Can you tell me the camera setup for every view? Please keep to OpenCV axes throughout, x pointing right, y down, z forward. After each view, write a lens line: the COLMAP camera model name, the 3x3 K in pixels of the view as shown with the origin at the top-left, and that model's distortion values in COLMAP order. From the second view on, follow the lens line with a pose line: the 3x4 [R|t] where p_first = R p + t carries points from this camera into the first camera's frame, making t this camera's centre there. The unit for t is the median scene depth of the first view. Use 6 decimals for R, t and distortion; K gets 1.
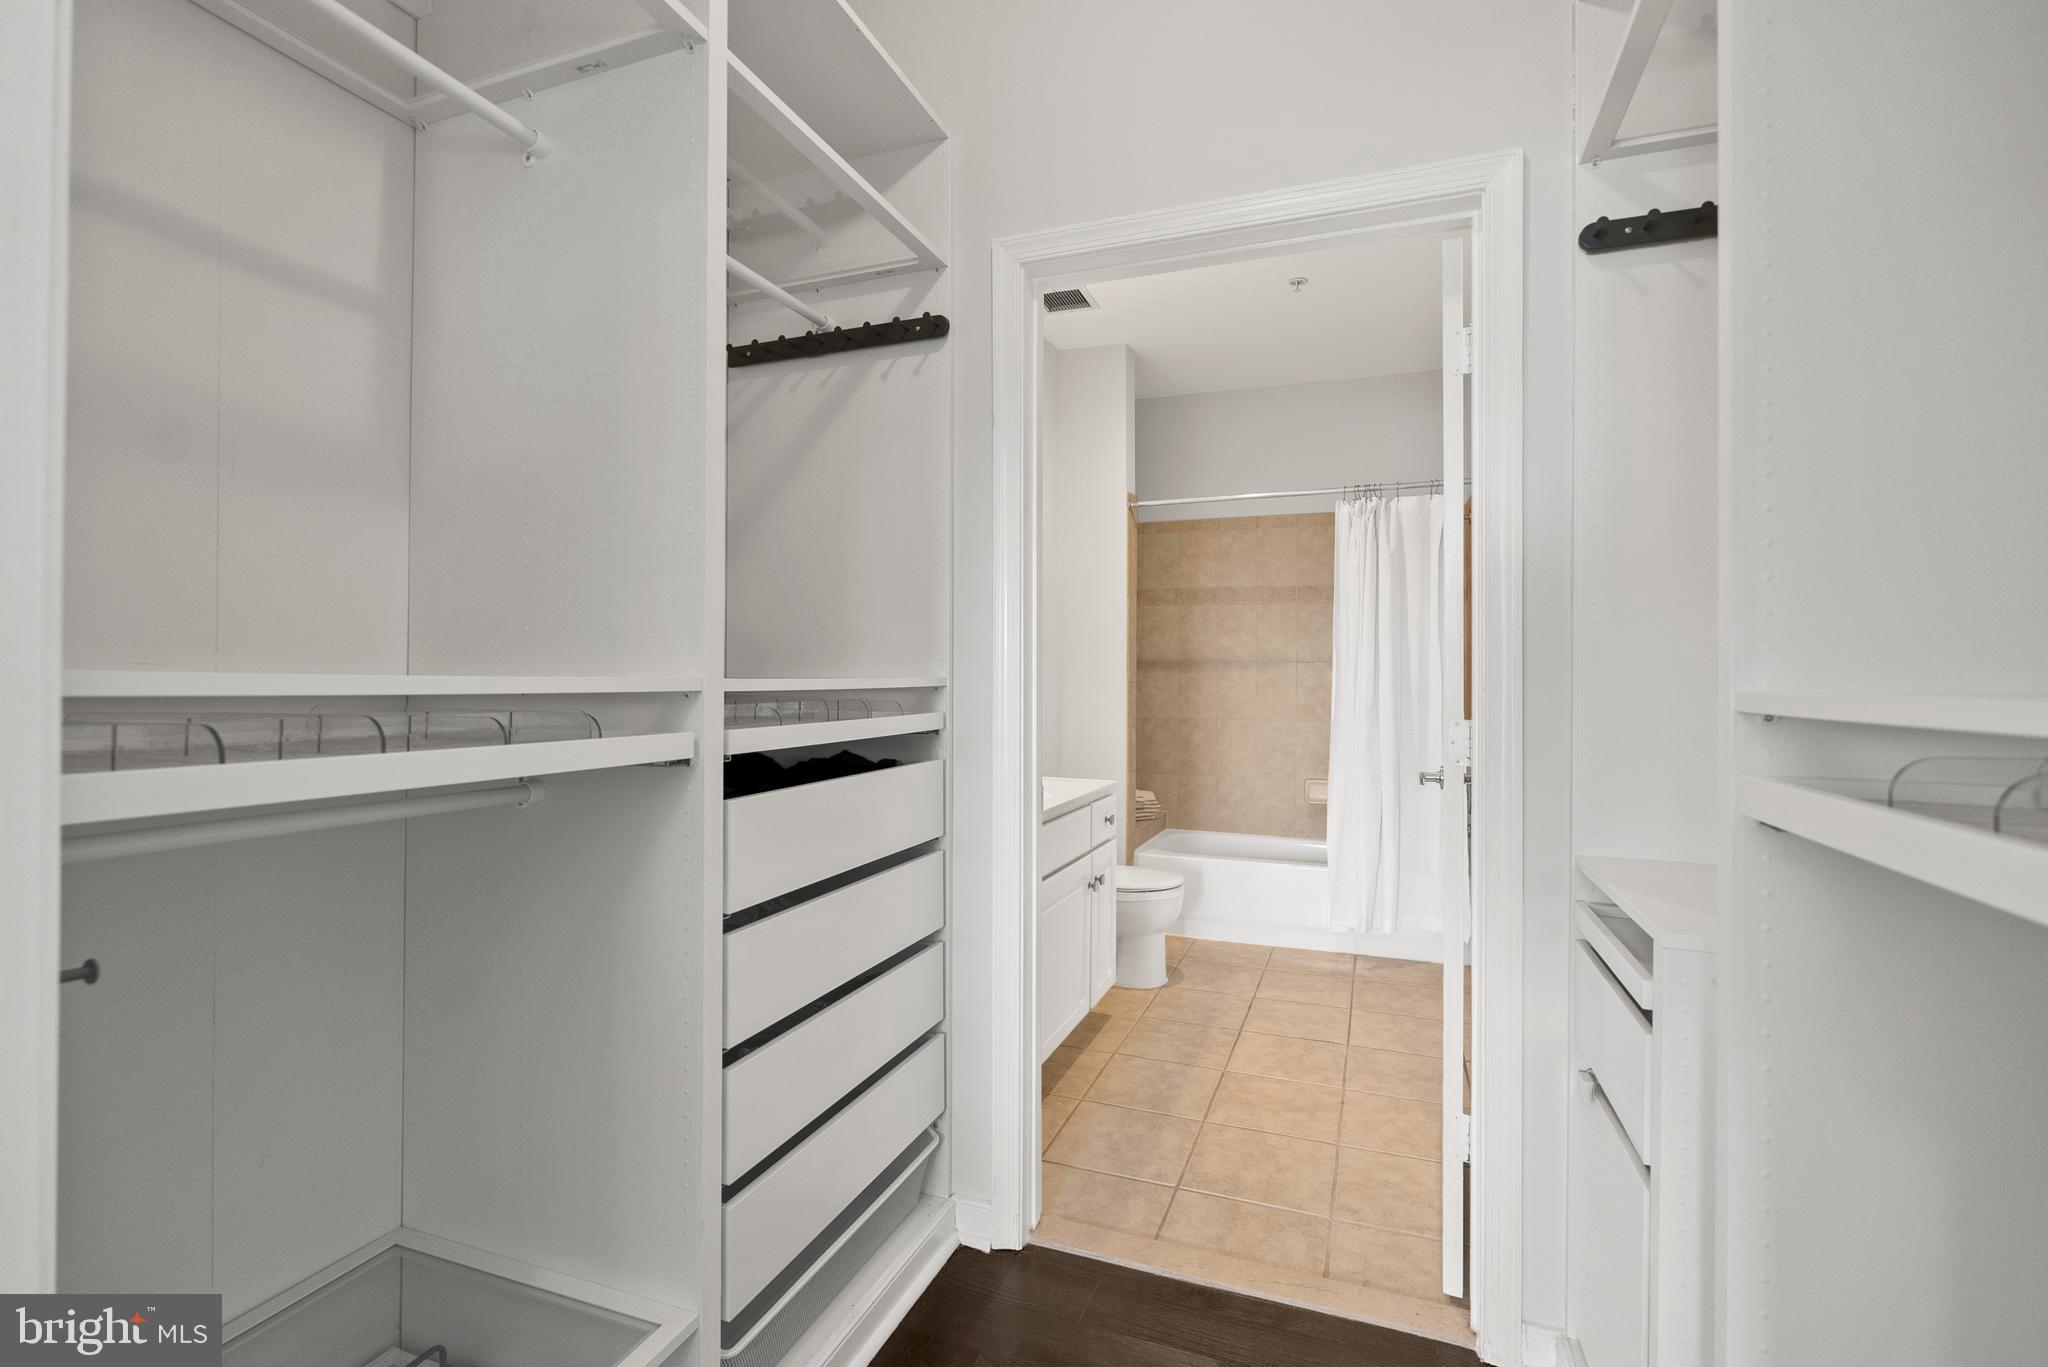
lens RADIAL K [[931.2, 0, 1030.3], [0, 931.2, 670.5], [0, 0, 1]] dist [-0.002632, 0.000193]
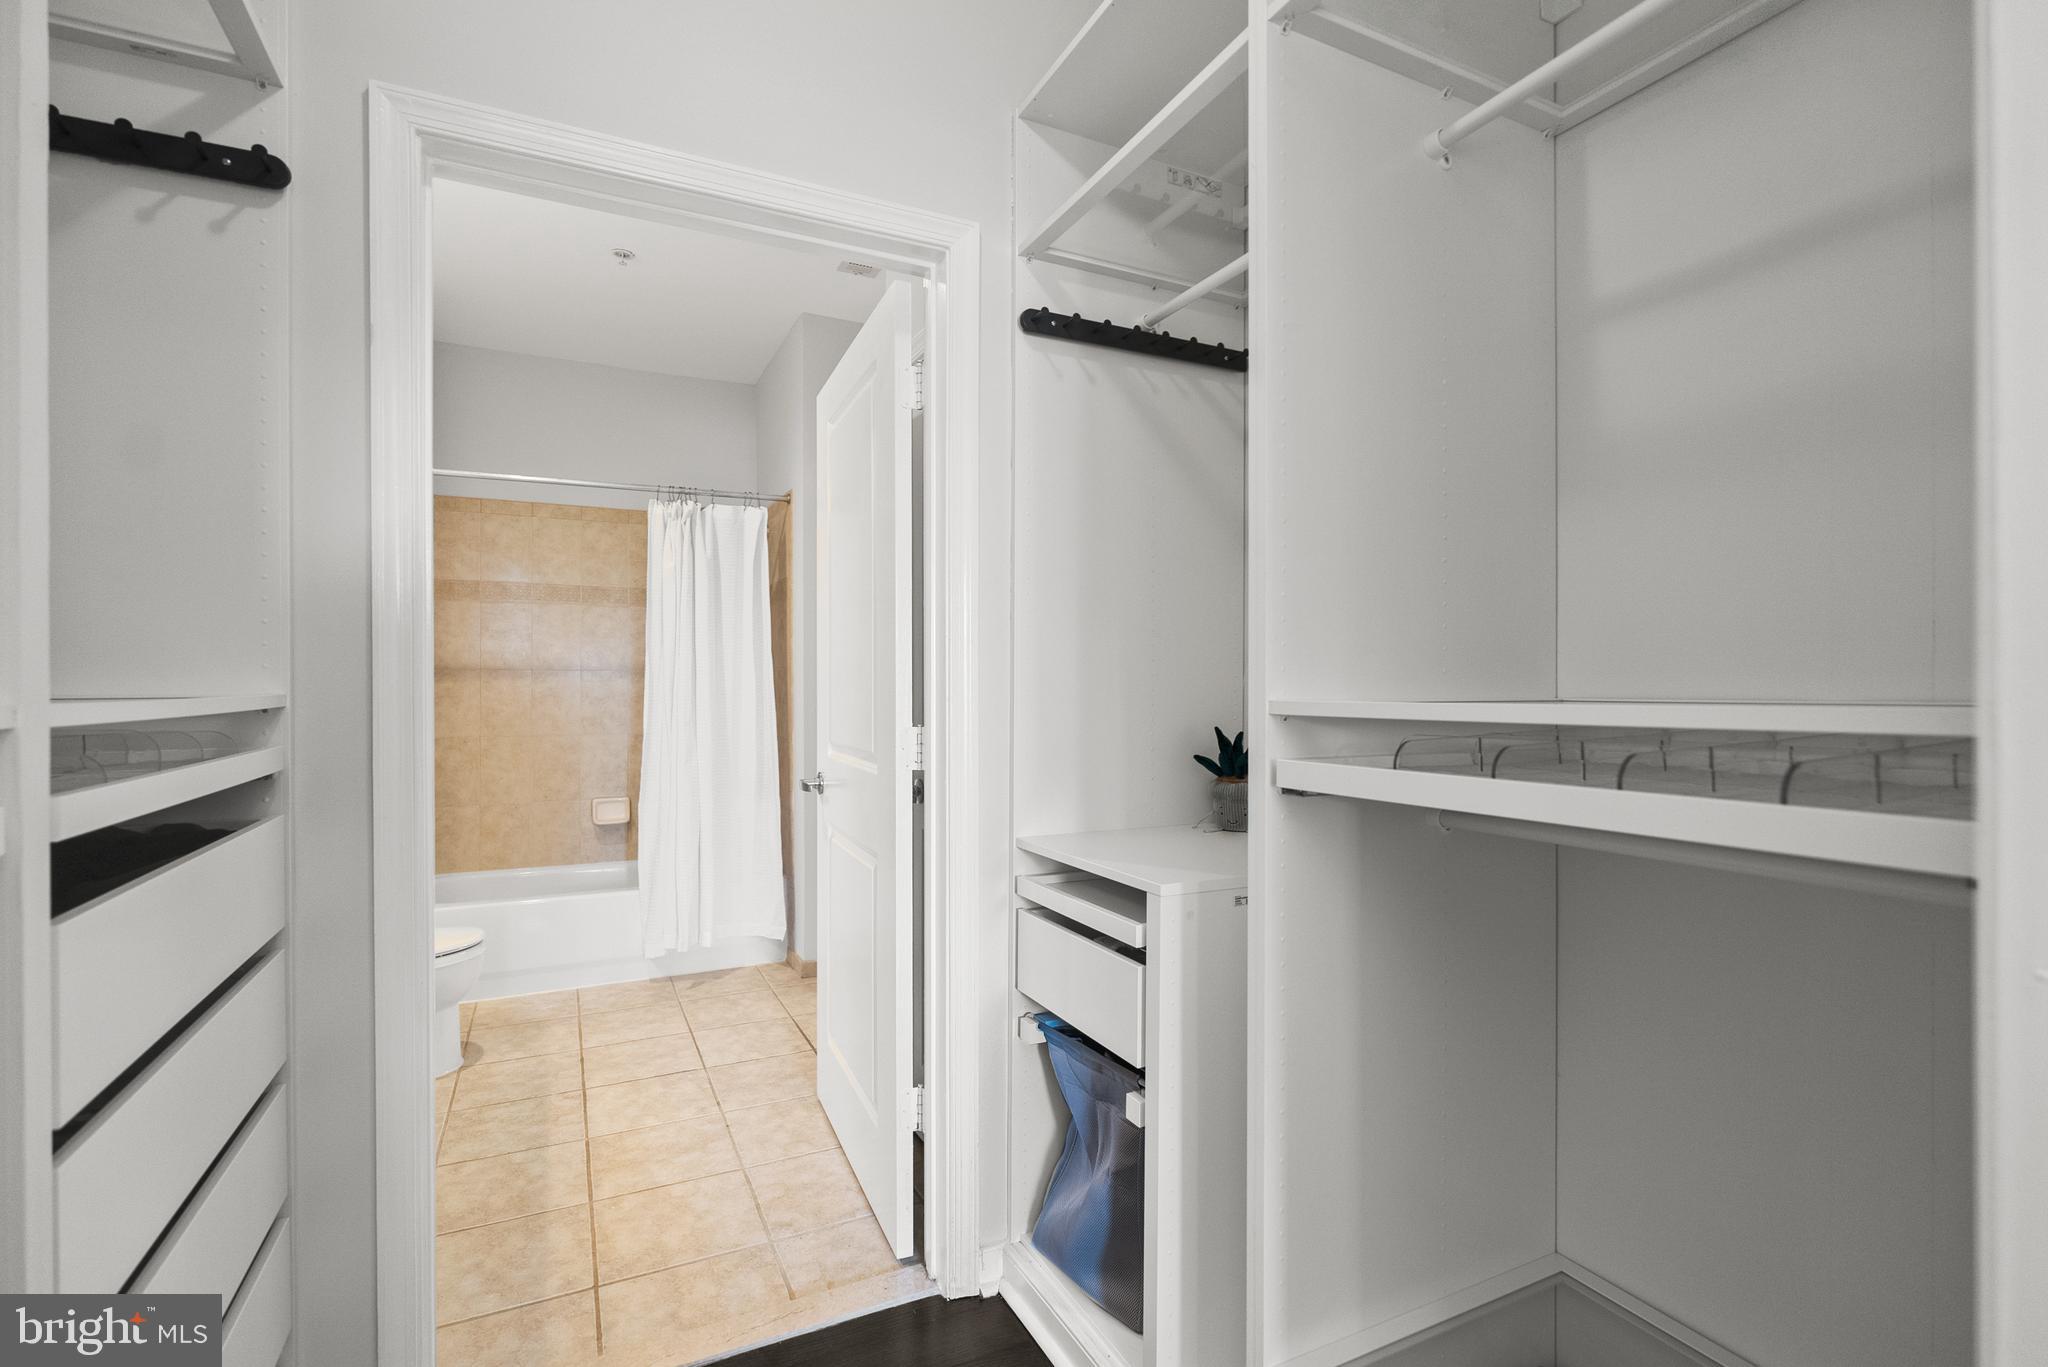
lens RADIAL K [[950.2, 0, 1032.5], [0, 950.2, 686.3], [0, 0, 1]] dist [-0.002440, 0.000287]
pose [[0.676781, -0.007323, 0.736148, -0.126762], [0.000578, 0.999956, 0.009416, -0.002593], [-0.736185, -0.005947, 0.676755, 0.071022]]
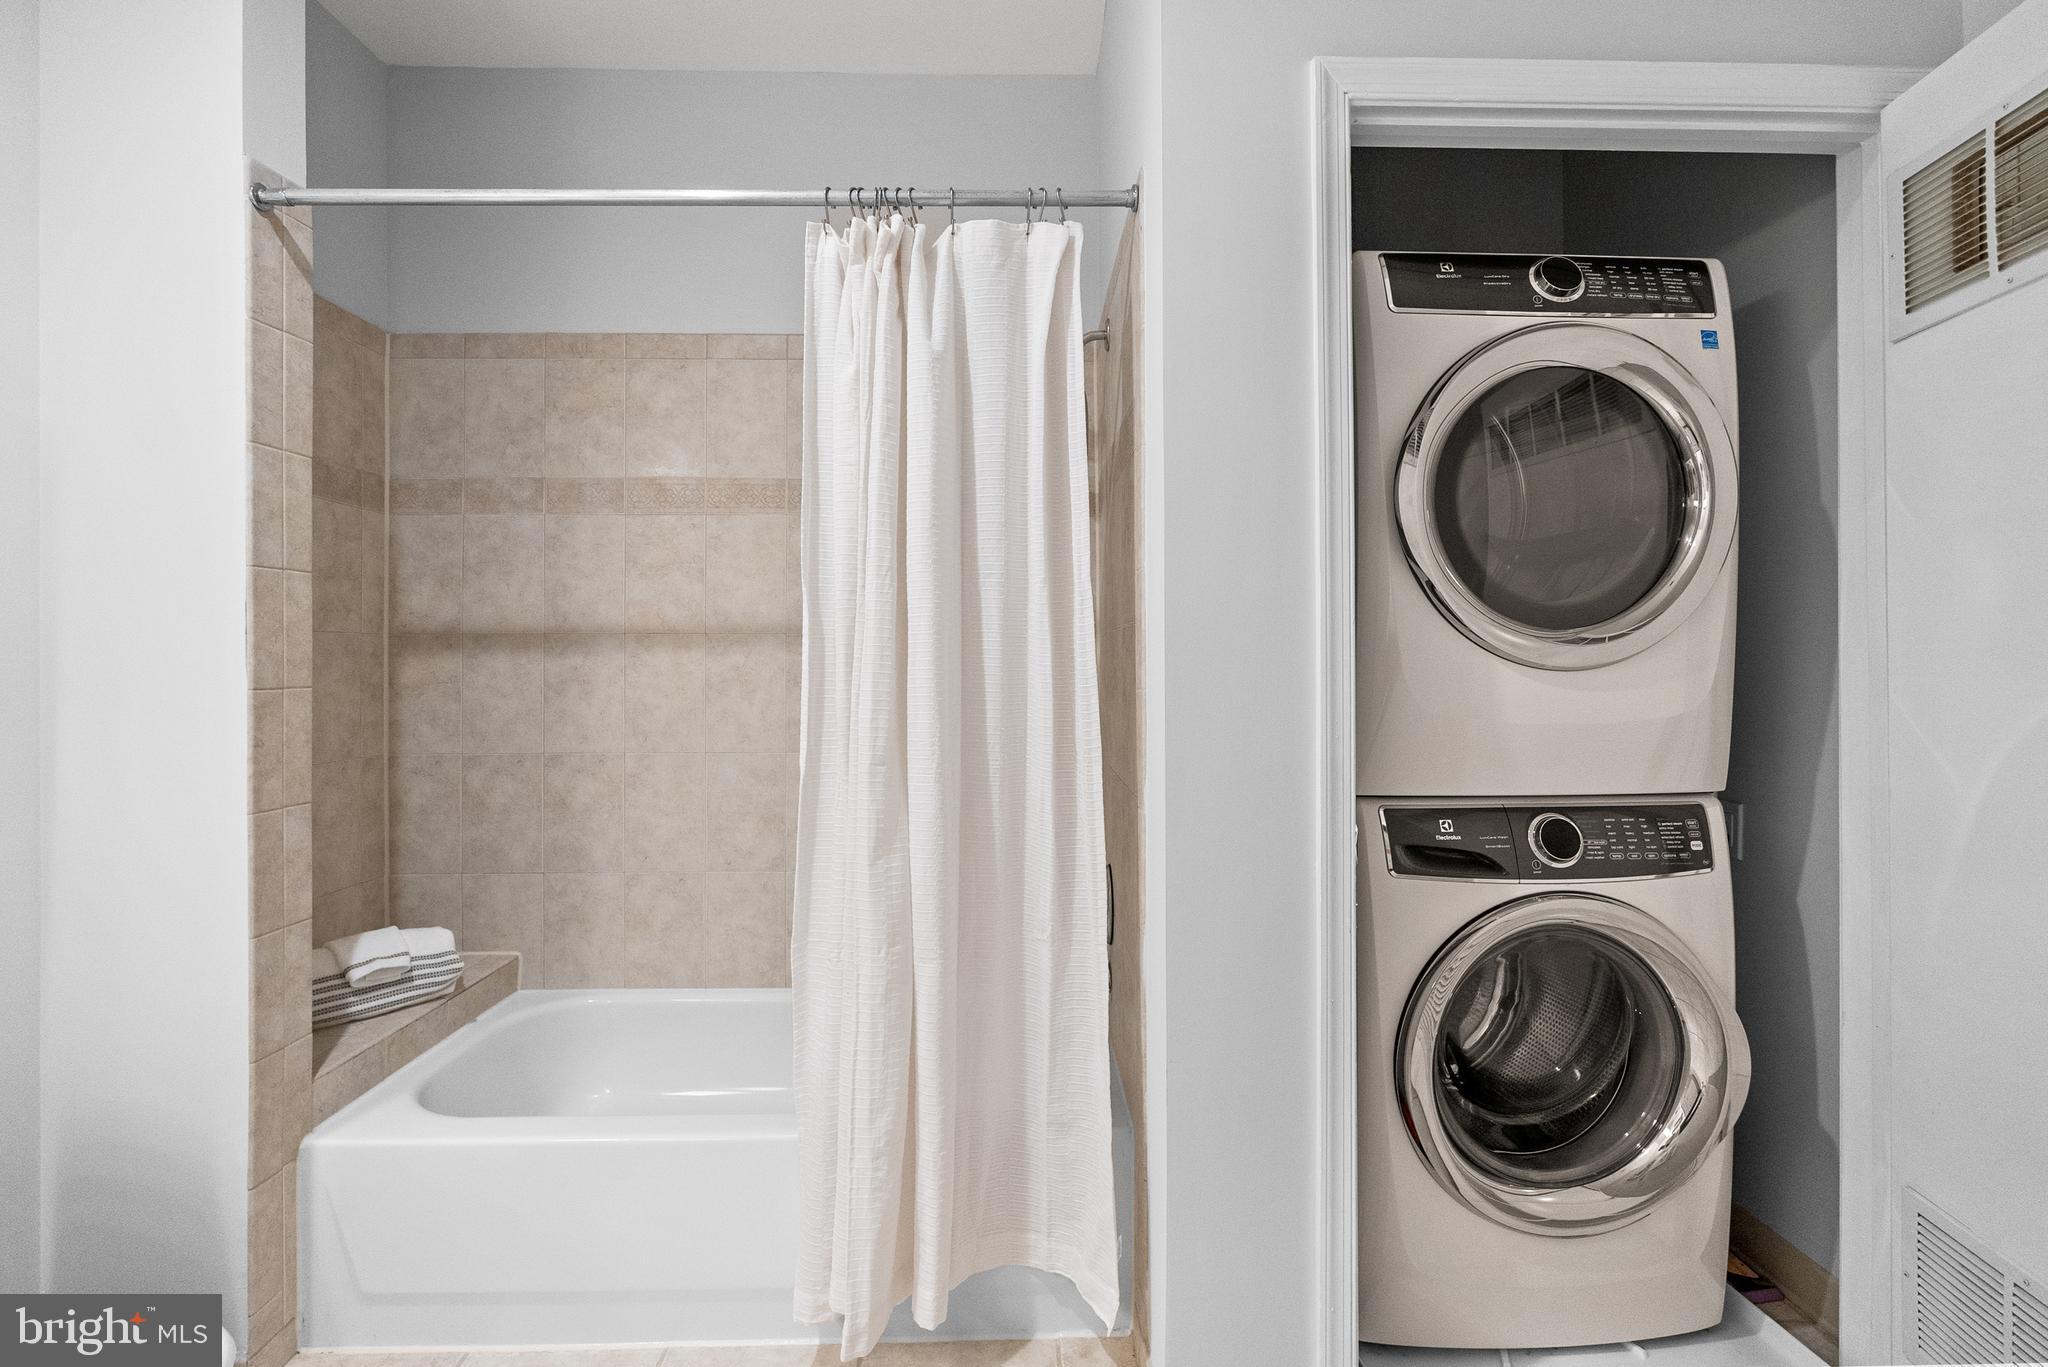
lens RADIAL K [[920.1, 0, 1040.0], [0, 920.1, 655.2], [0, 0, 1]] dist [-0.003897, -0.000758]
pose [[0.923180, -0.007342, 0.384297, 0.292357], [0.004755, 0.999959, 0.007682, -0.001050], [-0.384338, -0.005264, 0.923177, 0.653517]]
